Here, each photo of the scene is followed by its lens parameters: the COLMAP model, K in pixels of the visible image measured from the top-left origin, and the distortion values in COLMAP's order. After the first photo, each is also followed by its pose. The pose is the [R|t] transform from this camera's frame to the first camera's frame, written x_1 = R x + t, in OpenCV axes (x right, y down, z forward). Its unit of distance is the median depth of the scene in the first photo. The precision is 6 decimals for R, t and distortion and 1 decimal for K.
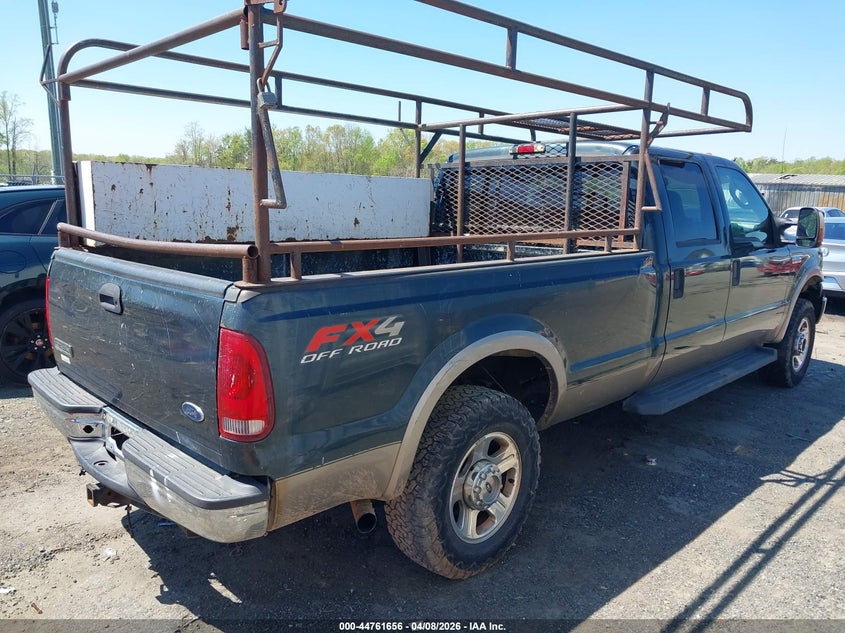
lens RADIAL K [[671.0, 0, 417.4], [0, 671.0, 318.0], [0, 0, 1]] dist [0.011742, 0.014983]
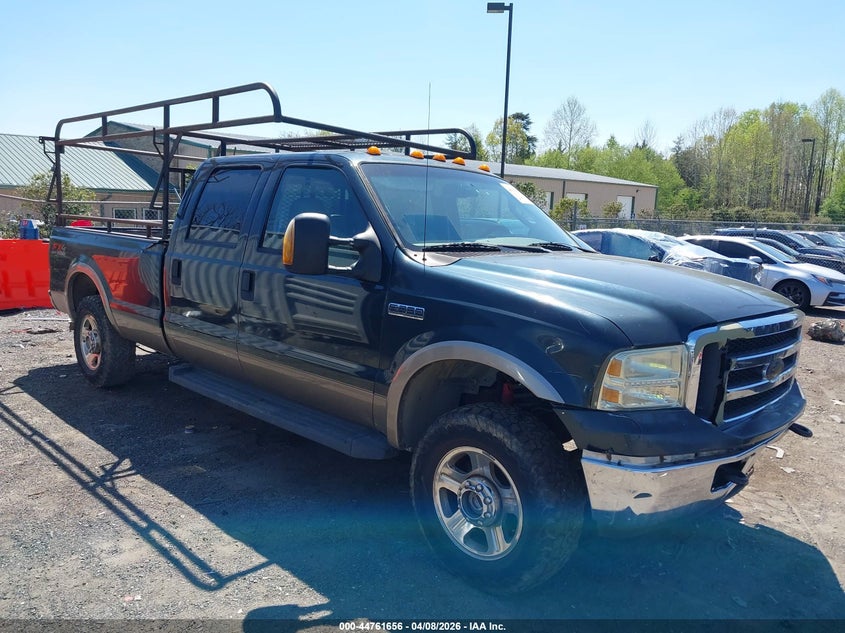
lens RADIAL K [[671.0, 0, 417.4], [0, 671.0, 318.0], [0, 0, 1]] dist [0.011742, 0.014983]
pose [[-0.004052, 0.102442, -0.994731, 1.585822], [-0.229655, 0.968056, 0.100631, -0.189373], [0.973264, 0.228853, 0.019604, 1.422393]]
